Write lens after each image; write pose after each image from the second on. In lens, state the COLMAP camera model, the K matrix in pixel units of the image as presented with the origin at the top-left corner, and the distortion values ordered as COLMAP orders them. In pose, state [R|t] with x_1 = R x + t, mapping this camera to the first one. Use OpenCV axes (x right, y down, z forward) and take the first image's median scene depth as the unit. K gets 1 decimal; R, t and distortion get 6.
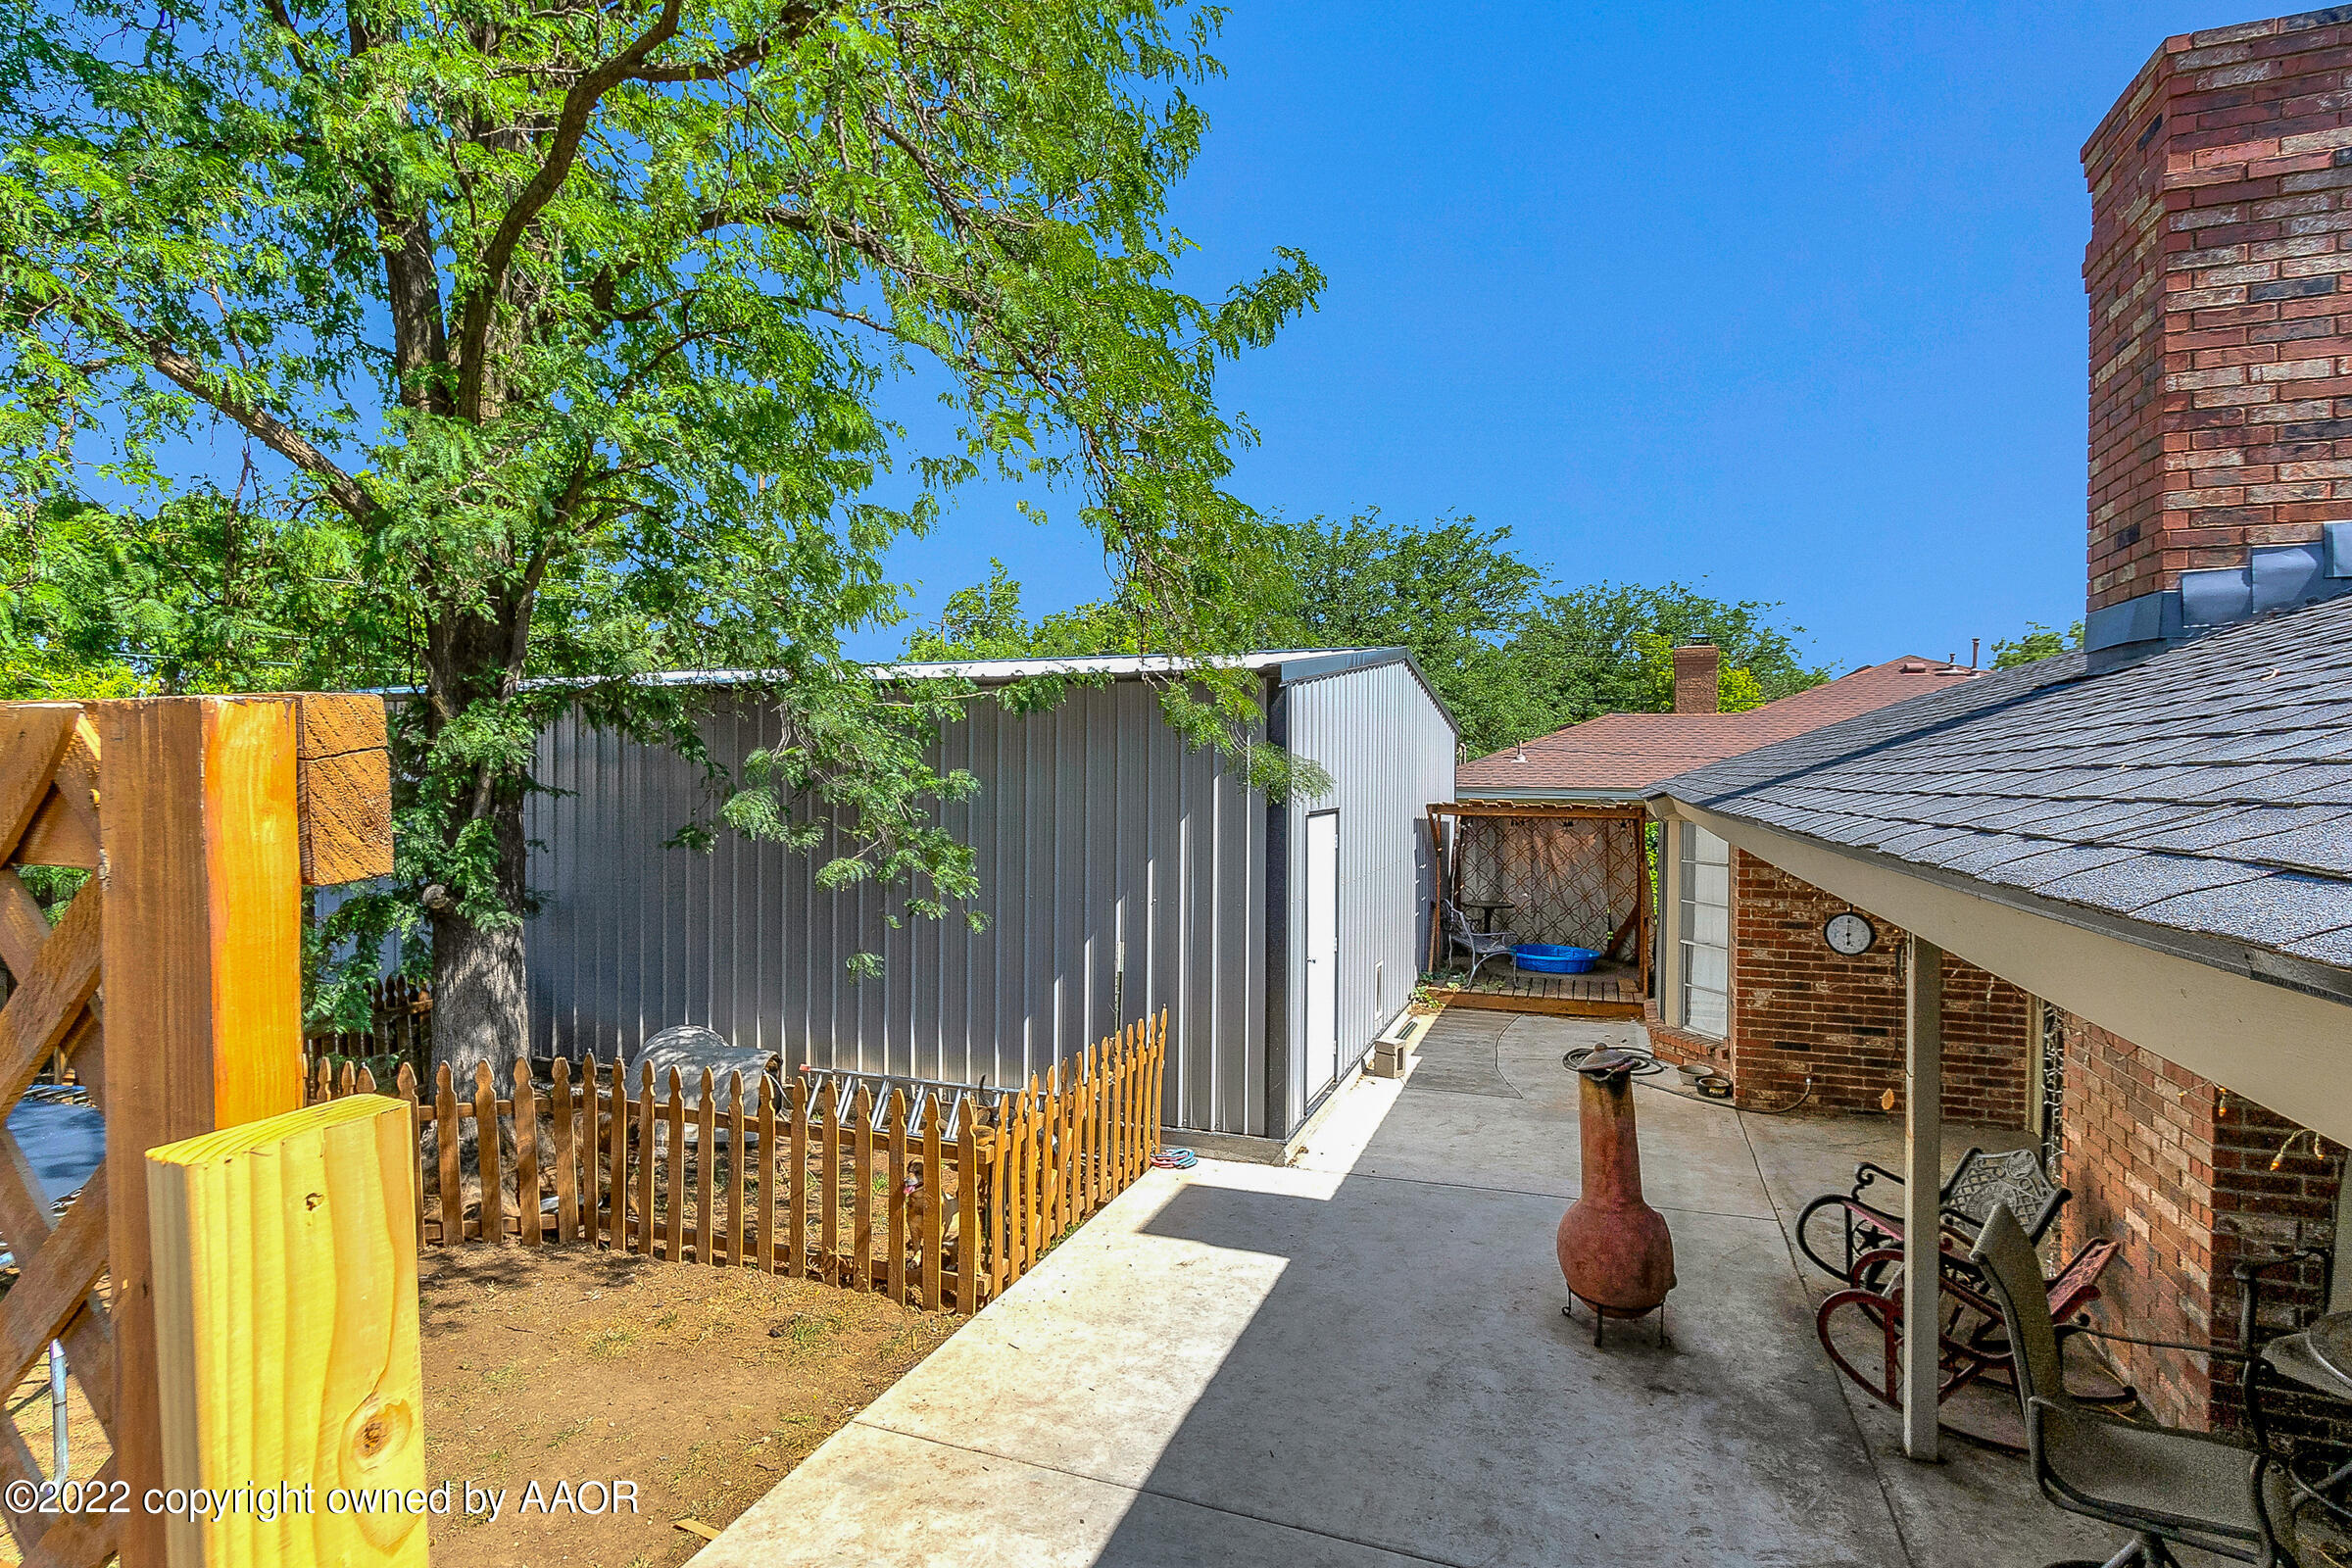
lens RADIAL K [[1199.5, 0, 1137.4], [0, 1199.5, 795.1], [0, 0, 1]] dist [0.000948, -0.000338]
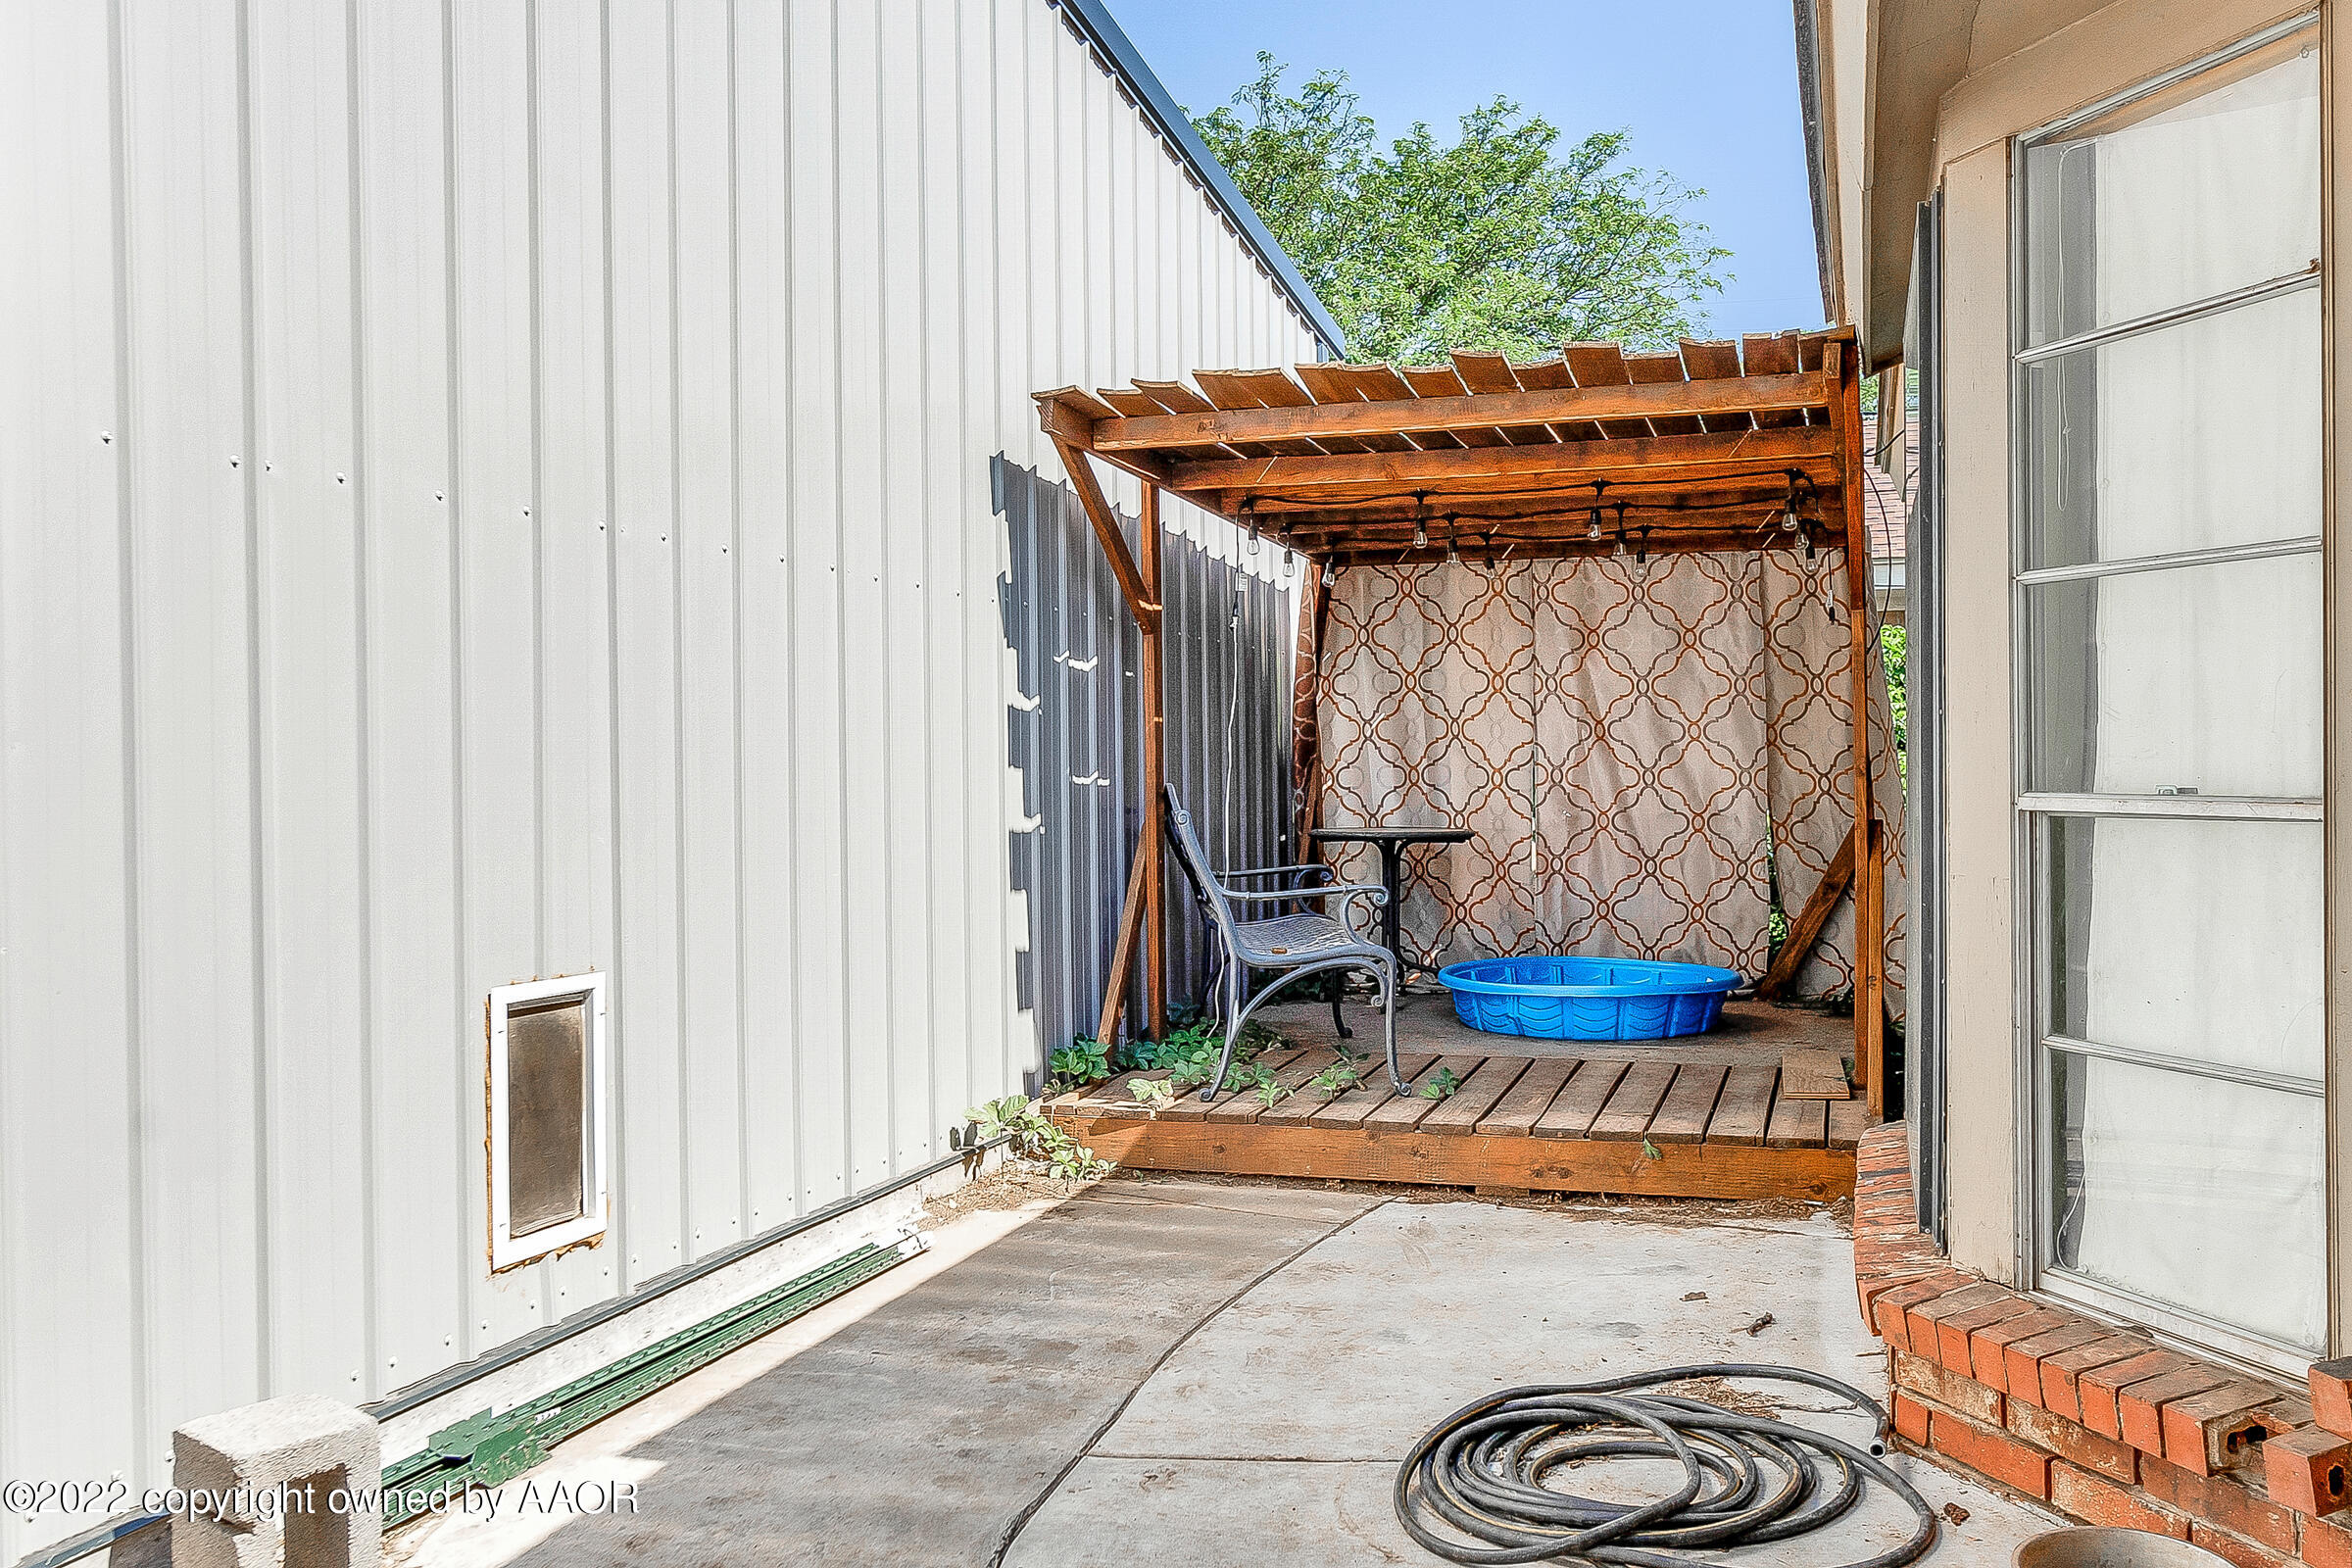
lens RADIAL K [[1972.8, 0, 1177.0], [0, 1972.8, 812.1], [0, 0, 1]] dist [0.007269, 0.002772]
pose [[0.998964, -0.017585, 0.041973, 0.358137], [0.017360, 0.999833, 0.005725, 0.135920], [-0.042067, -0.004990, 0.999102, 0.809435]]
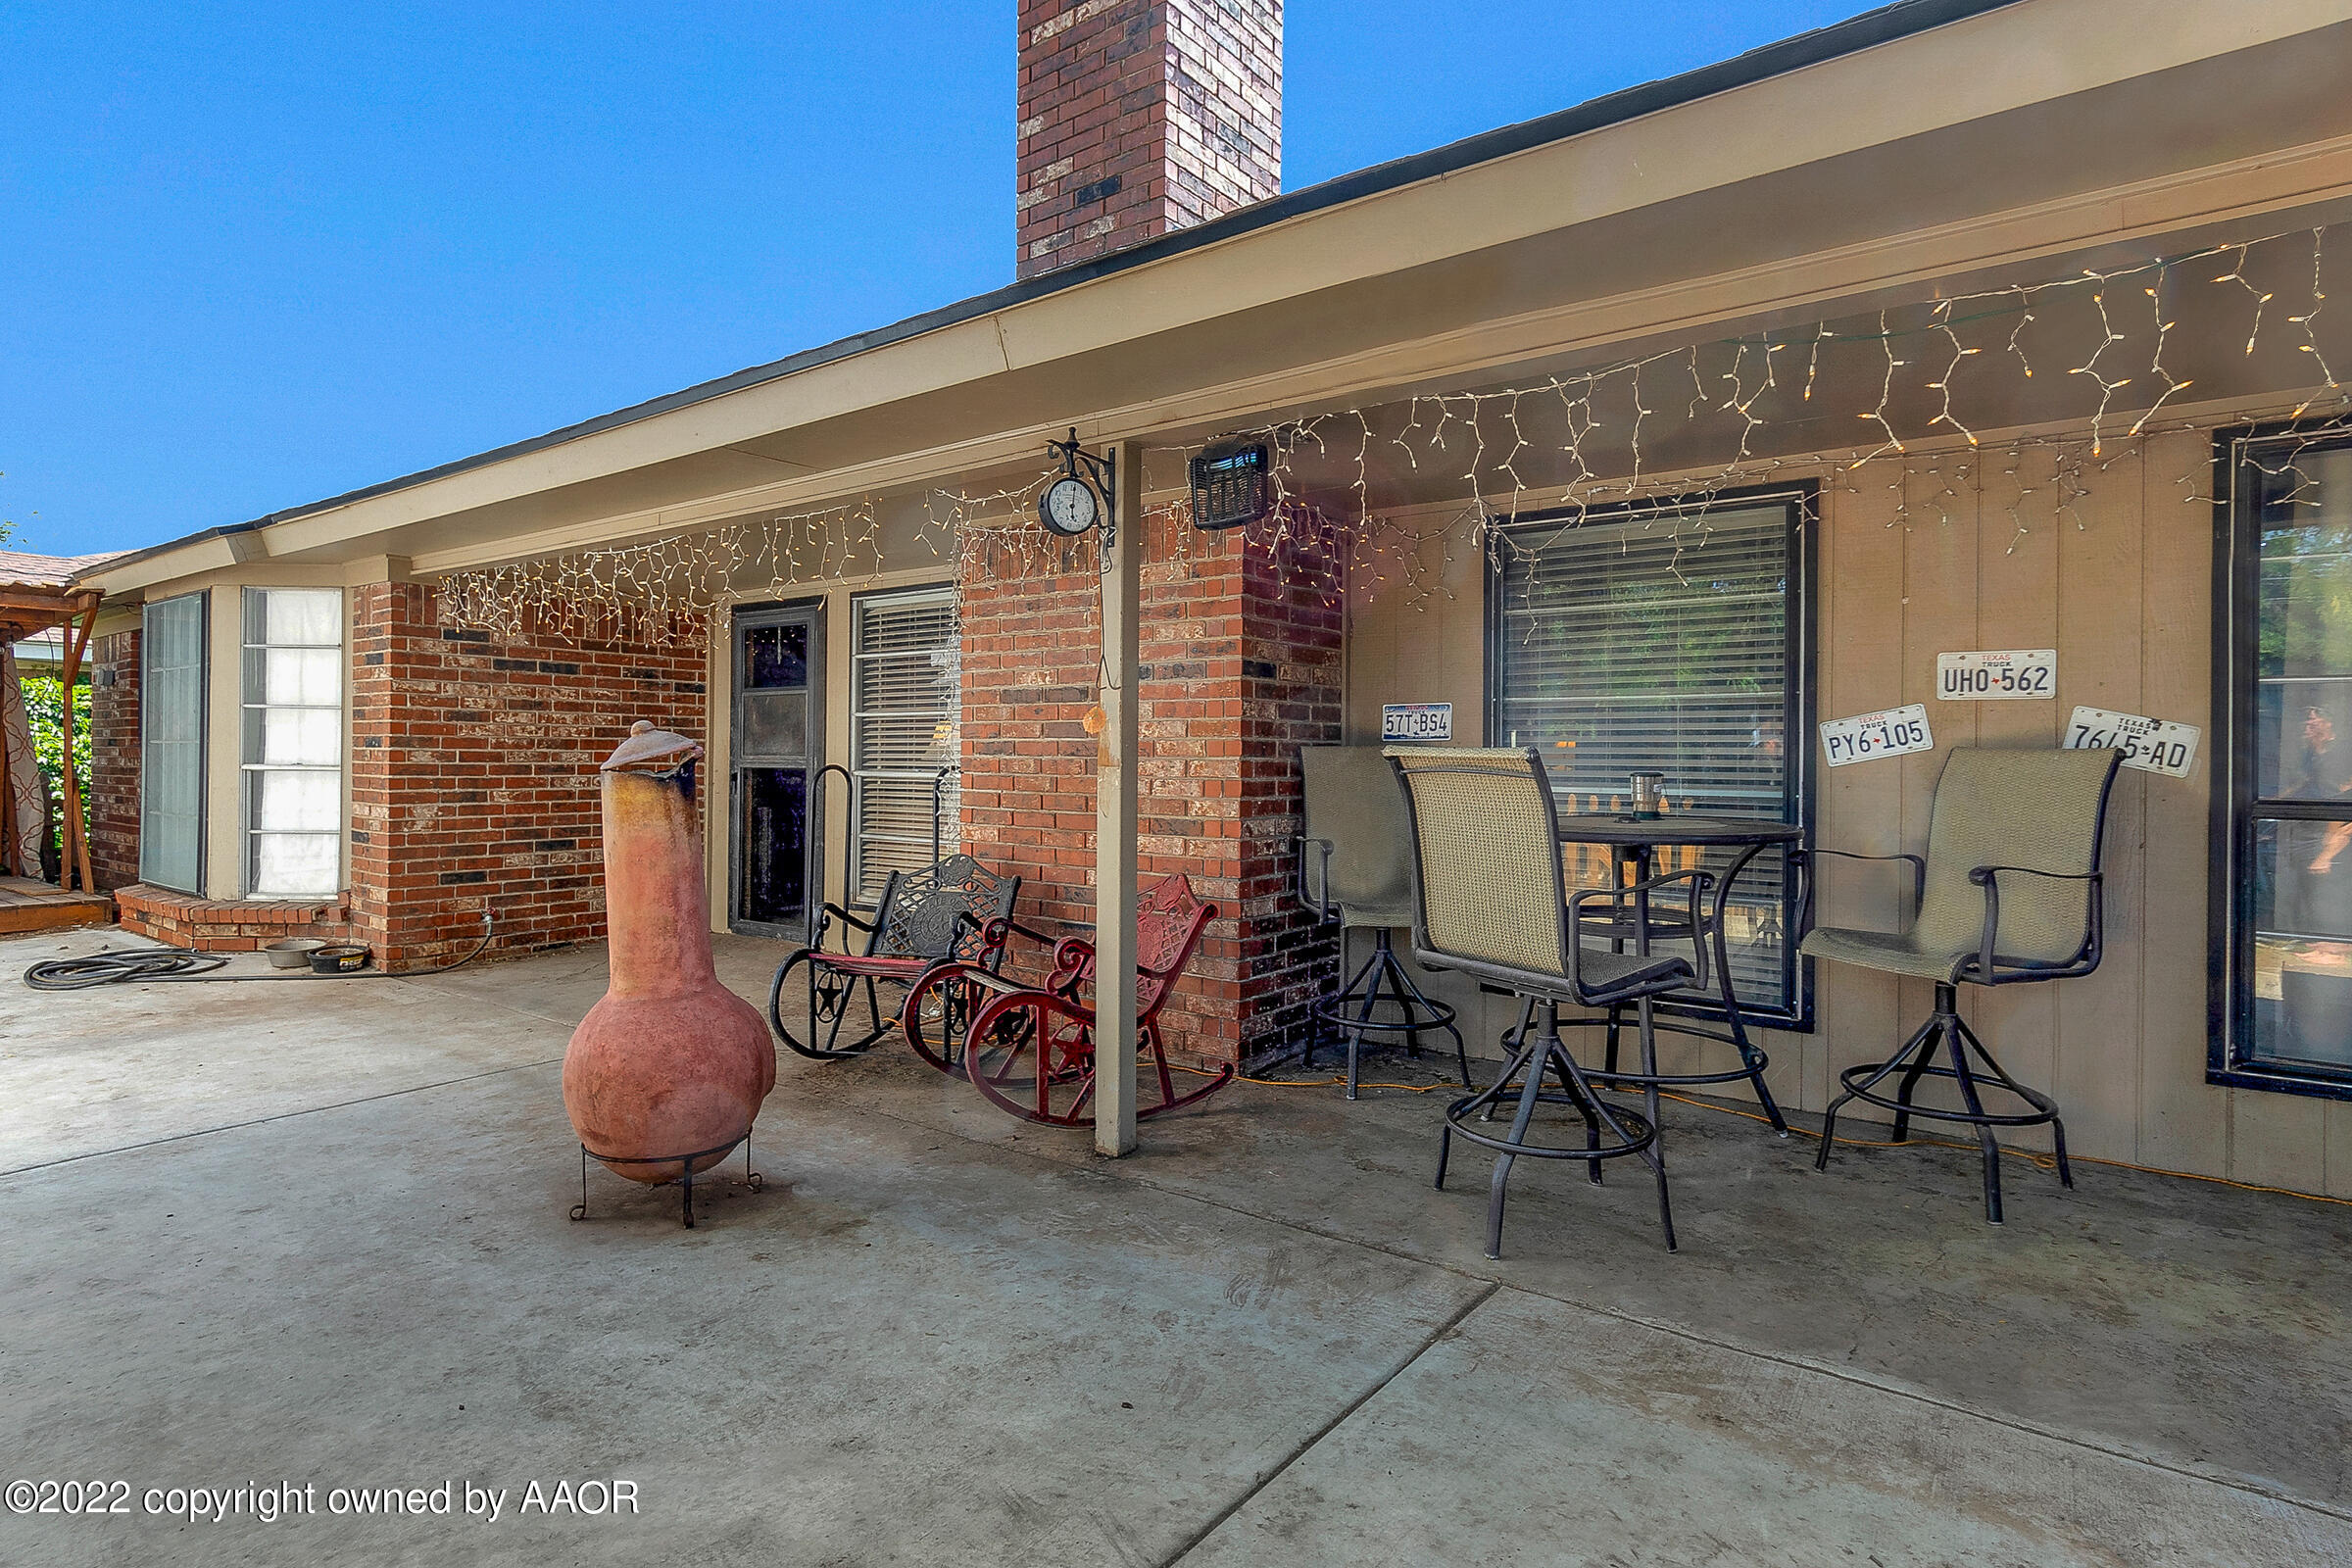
lens RADIAL K [[1199.5, 0, 1137.4], [0, 1199.5, 795.1], [0, 0, 1]] dist [0.000948, -0.000338]
pose [[0.256791, -0.010923, 0.966405, -0.072491], [0.006102, 0.999935, 0.009680, 0.152617], [-0.966448, 0.003411, 0.256841, 0.397381]]
